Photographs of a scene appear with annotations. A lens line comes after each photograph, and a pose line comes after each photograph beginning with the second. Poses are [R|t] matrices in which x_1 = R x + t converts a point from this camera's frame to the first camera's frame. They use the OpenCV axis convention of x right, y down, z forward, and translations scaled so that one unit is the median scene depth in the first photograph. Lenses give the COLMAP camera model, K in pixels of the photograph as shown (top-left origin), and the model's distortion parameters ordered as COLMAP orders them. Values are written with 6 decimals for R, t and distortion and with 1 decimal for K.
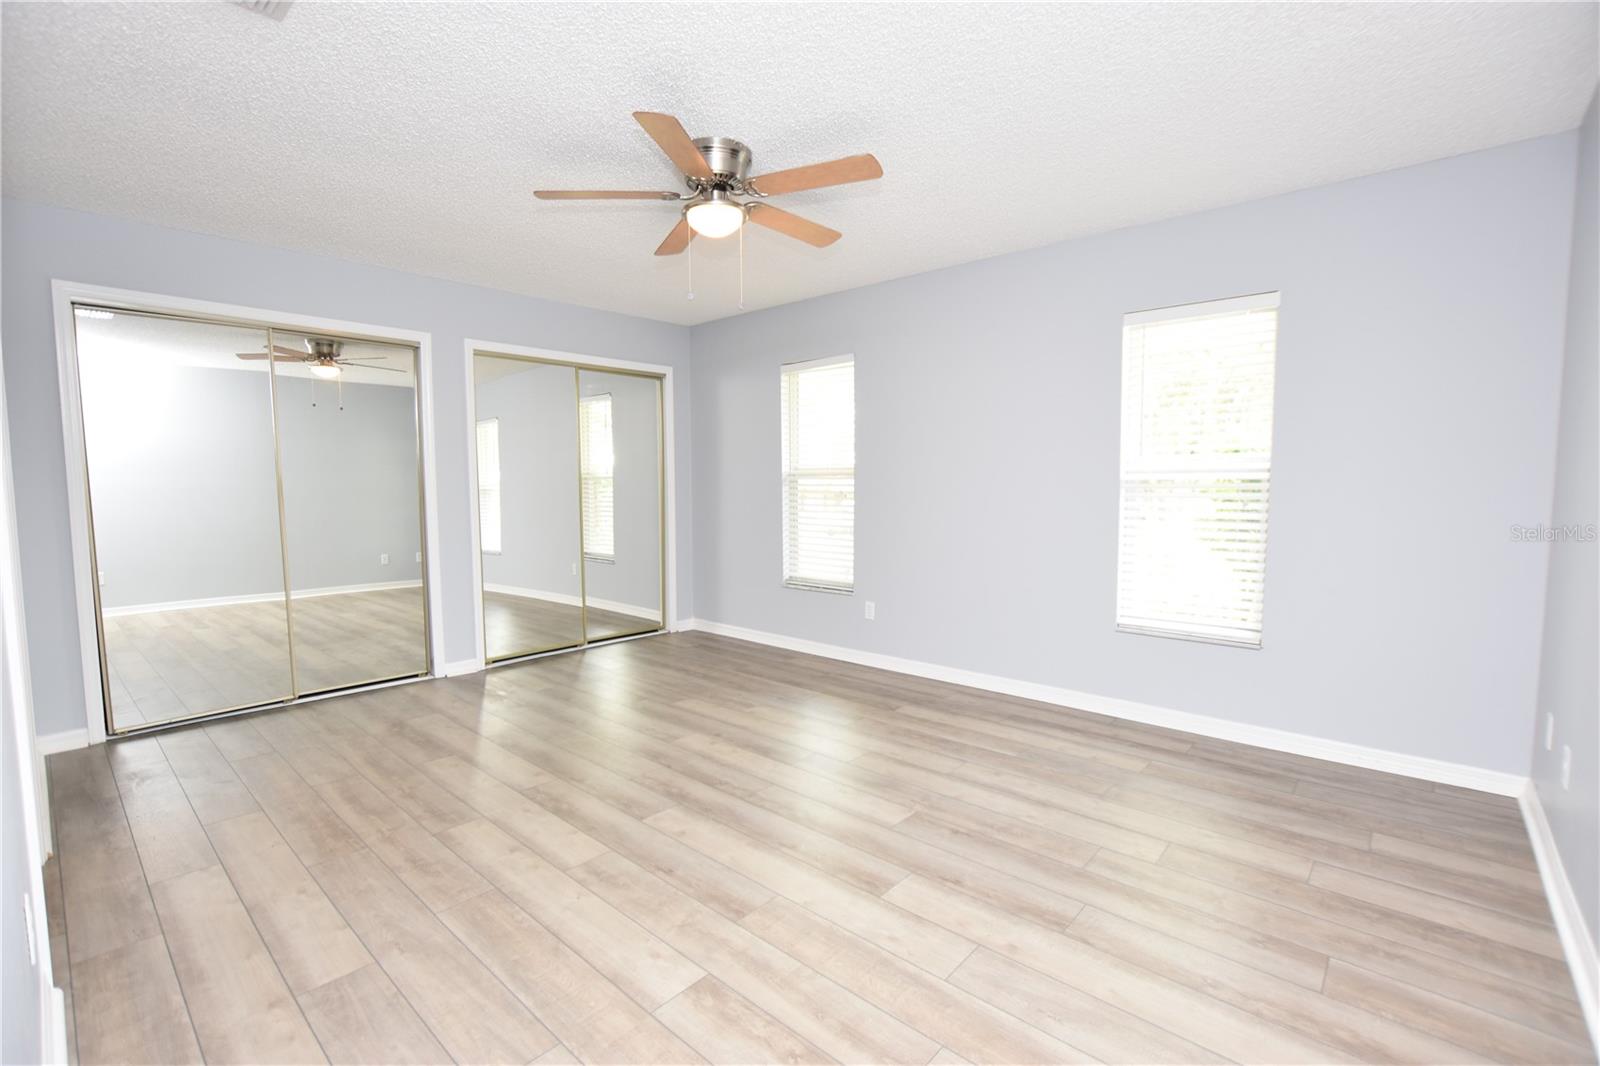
lens RADIAL K [[712.0, 0, 790.0], [0, 712.0, 536.8], [0, 0, 1]] dist [-0.025453, -0.000280]
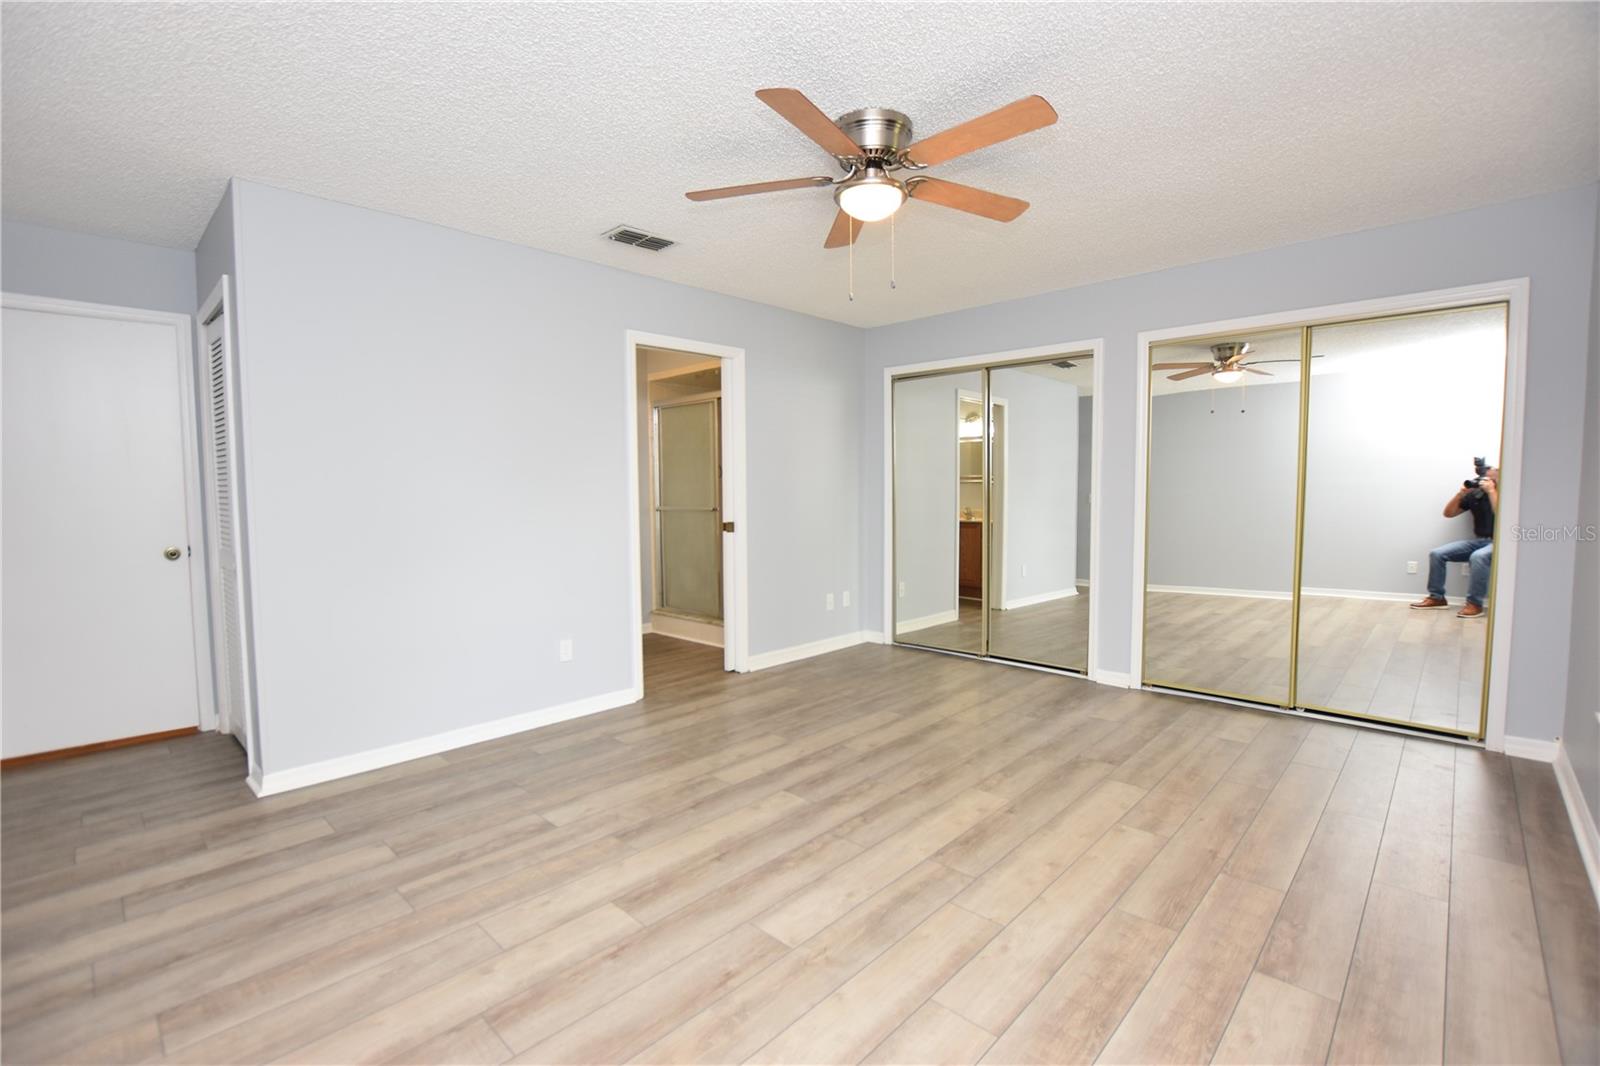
lens RADIAL K [[712.0, 0, 789.1], [0, 712.0, 537.4], [0, 0, 1]] dist [-0.025453, -0.000280]
pose [[-0.027044, 0.070760, -0.997127, 0.859597], [-0.071874, 0.994772, 0.072543, -0.079952], [0.997047, 0.073629, -0.021817, 0.974772]]
